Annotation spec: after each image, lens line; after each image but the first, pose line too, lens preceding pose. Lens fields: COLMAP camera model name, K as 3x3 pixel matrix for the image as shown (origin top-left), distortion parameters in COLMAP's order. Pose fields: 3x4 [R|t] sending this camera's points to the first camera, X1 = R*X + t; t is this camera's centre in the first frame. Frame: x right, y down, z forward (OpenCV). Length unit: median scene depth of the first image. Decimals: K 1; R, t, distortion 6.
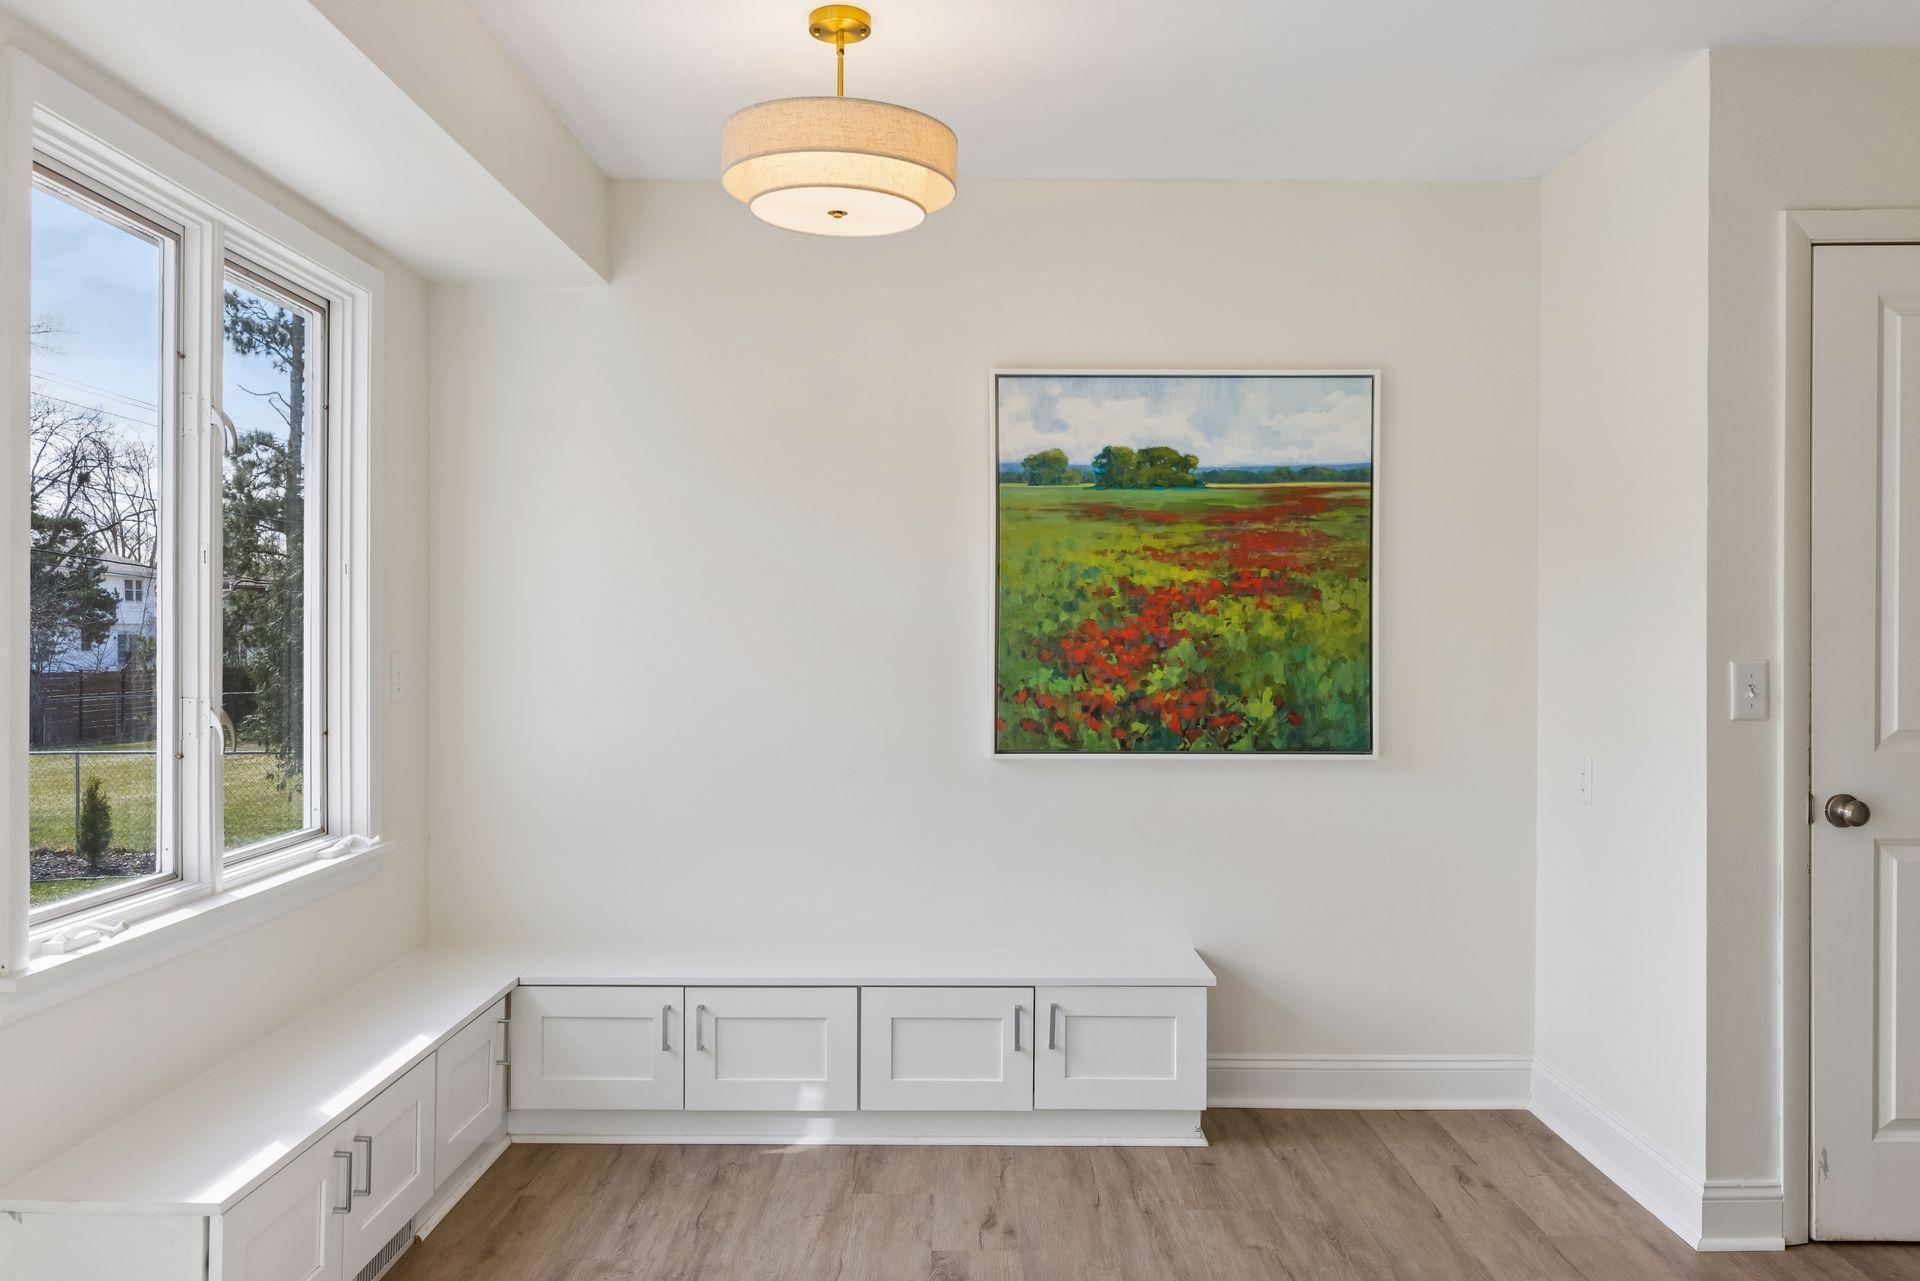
lens RADIAL K [[1469.4, 0, 956.4], [0, 1469.4, 641.7], [0, 0, 1]] dist [0.032886, -0.003972]
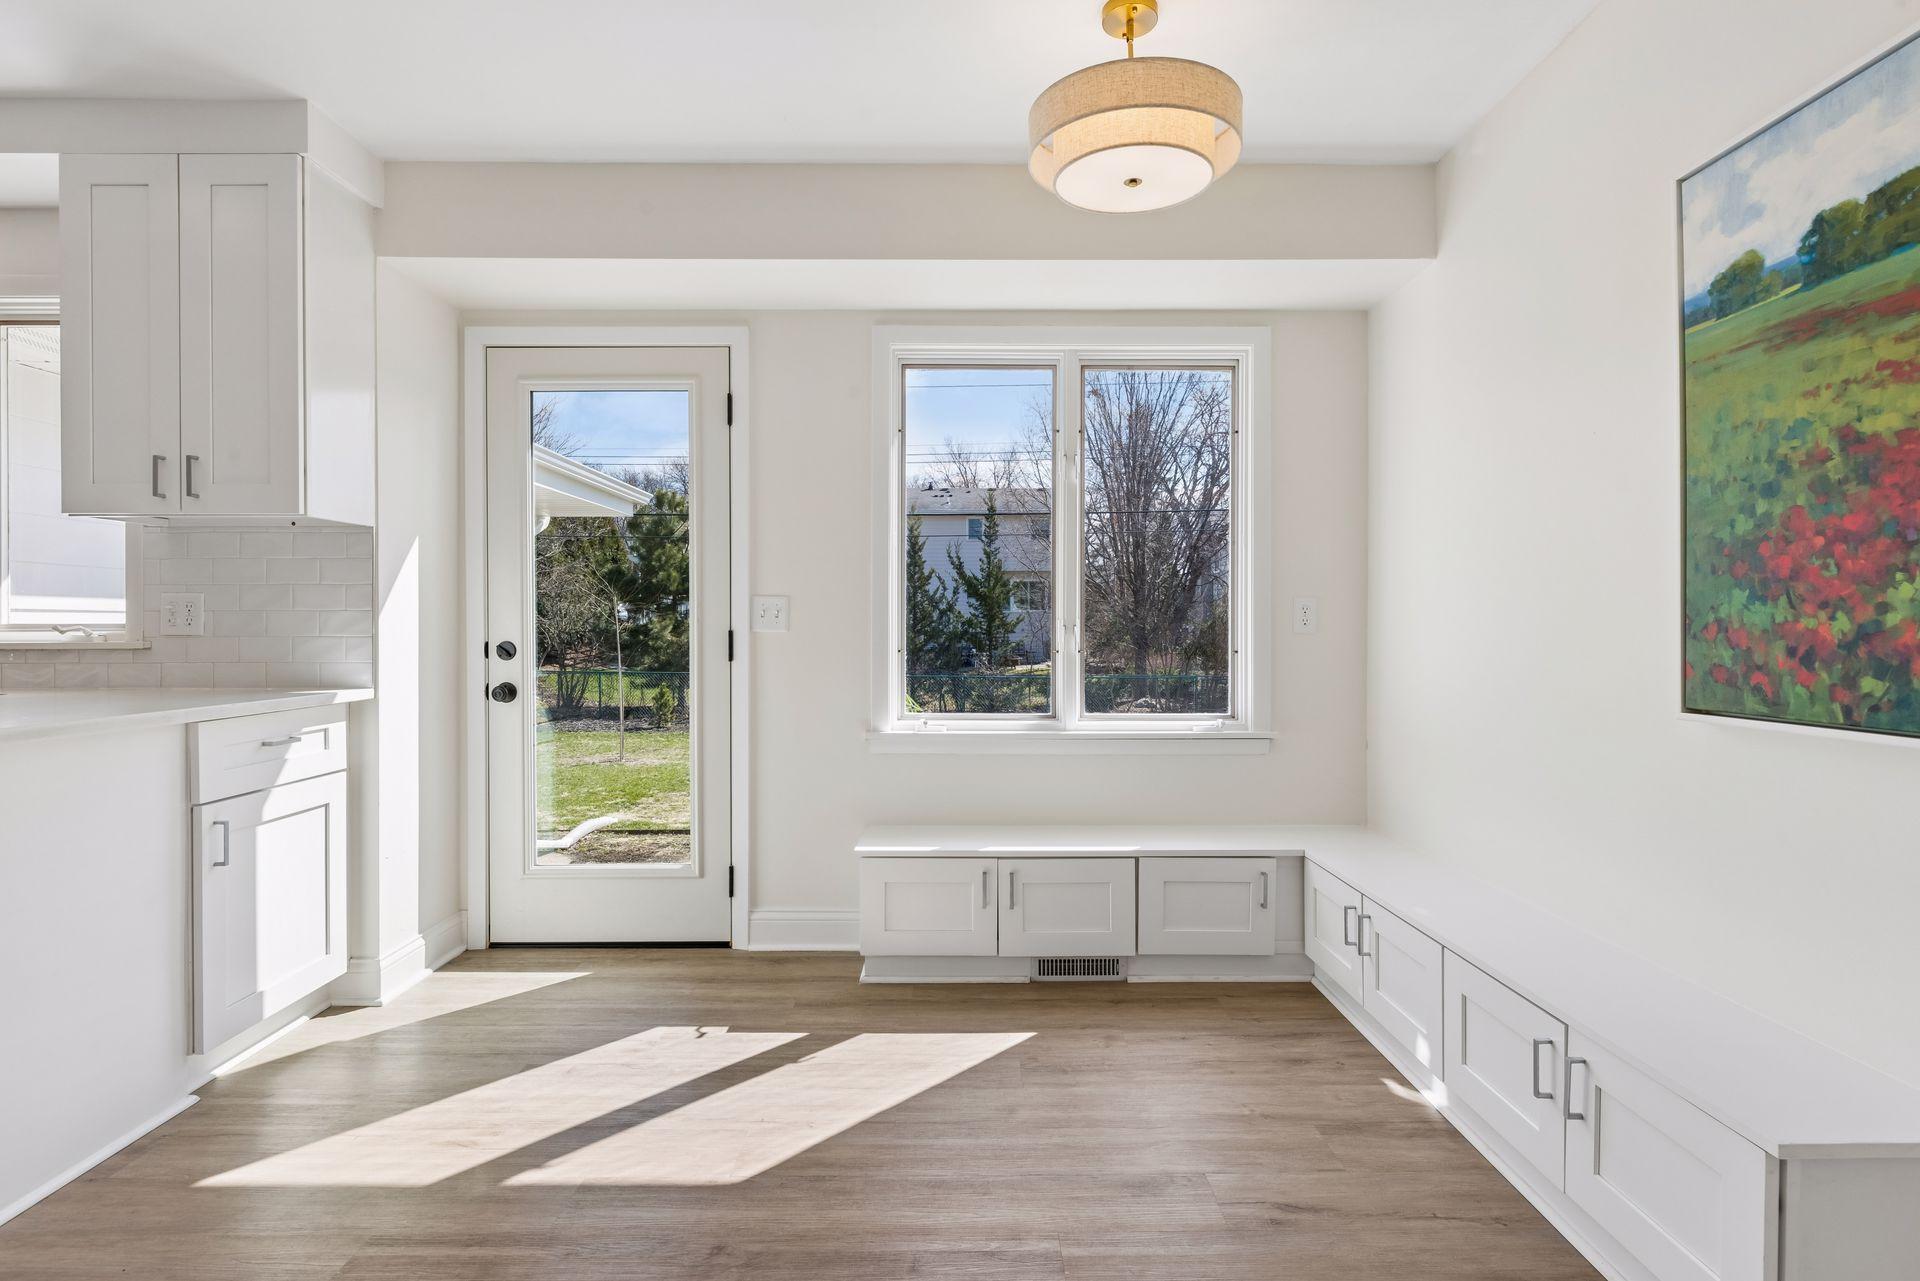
lens RADIAL K [[970.4, 0, 962.5], [0, 970.4, 632.6], [0, 0, 1]] dist [-0.001656, -0.000754]
pose [[0.009239, -0.000123, -0.999957, 0.492158], [-0.008641, 0.999963, -0.000203, 0.040739], [0.999920, 0.008642, 0.009238, 0.648396]]
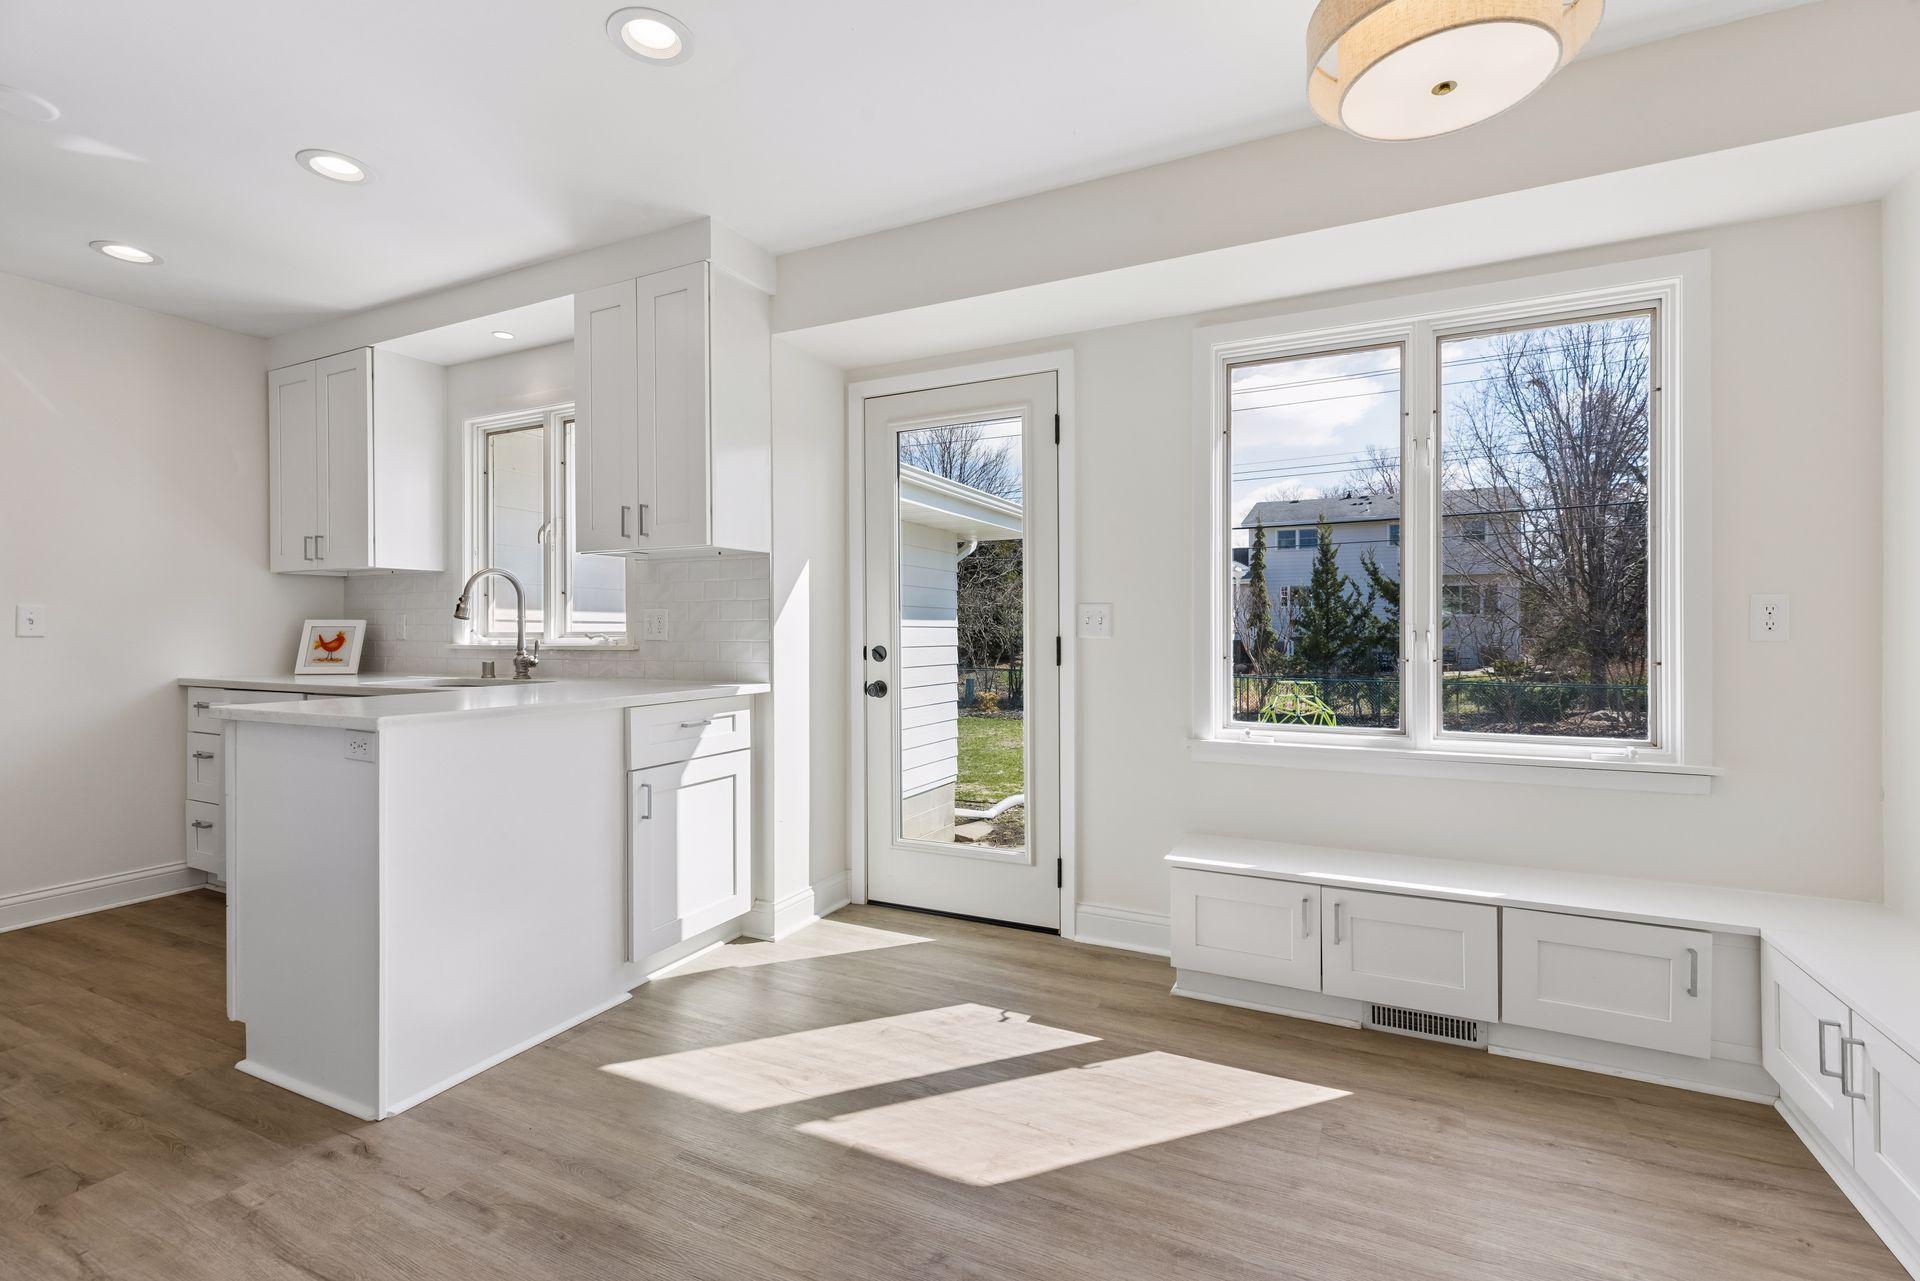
lens RADIAL K [[854.6, 0, 963.2], [0, 854.6, 632.1], [0, 0, 1]] dist [0.001305, -0.000597]
pose [[-0.438561, -0.005878, -0.898682, 0.394678], [-0.008602, 0.999960, -0.002342, 0.038817], [0.898660, 0.006704, -0.438594, 0.723224]]
